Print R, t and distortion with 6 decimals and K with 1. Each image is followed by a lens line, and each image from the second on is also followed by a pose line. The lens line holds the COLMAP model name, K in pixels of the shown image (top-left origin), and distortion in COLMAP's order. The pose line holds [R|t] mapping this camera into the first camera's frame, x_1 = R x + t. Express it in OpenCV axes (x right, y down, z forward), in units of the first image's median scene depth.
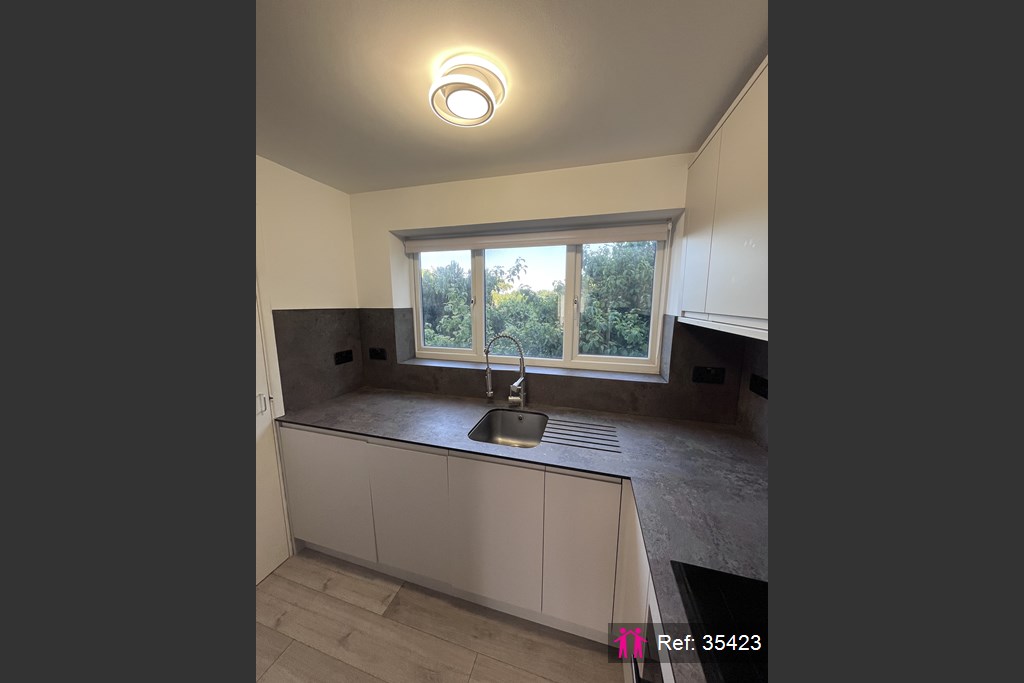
lens RADIAL K [[276.7, 0, 512.0], [0, 276.7, 341.5], [0, 0, 1]] dist [-0.001051, -0.000023]
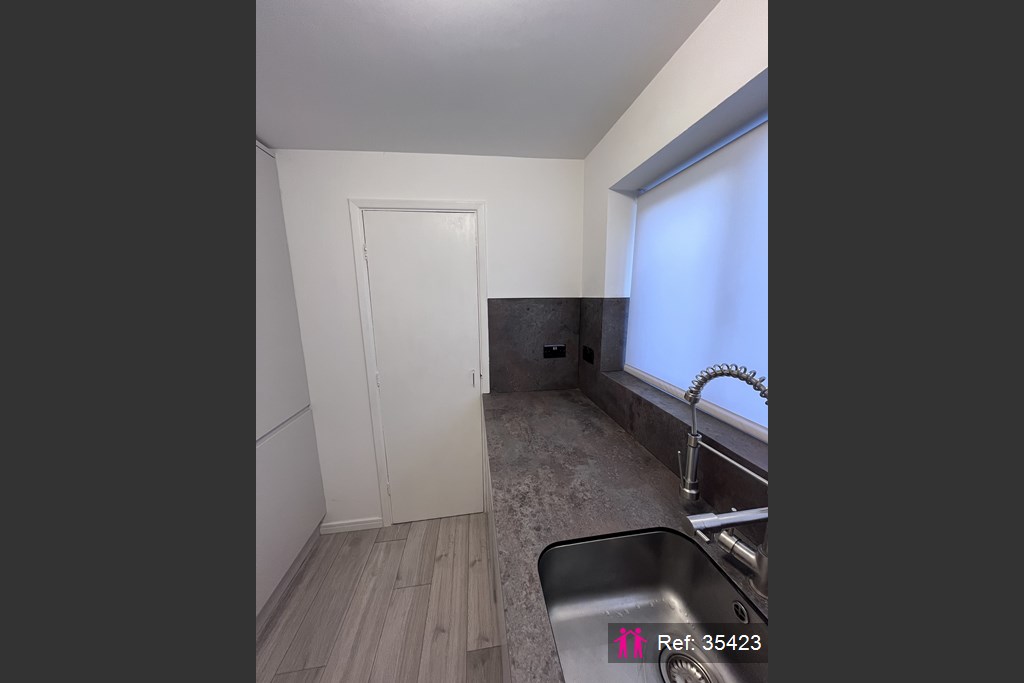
lens RADIAL K [[276.7, 0, 512.0], [0, 276.7, 341.5], [0, 0, 1]] dist [-0.001051, -0.000023]
pose [[0.397733, 0.150098, -0.905140, 0.156029], [-0.112863, 0.987039, 0.114086, -0.062393], [0.910533, 0.056781, 0.409518, 0.487859]]
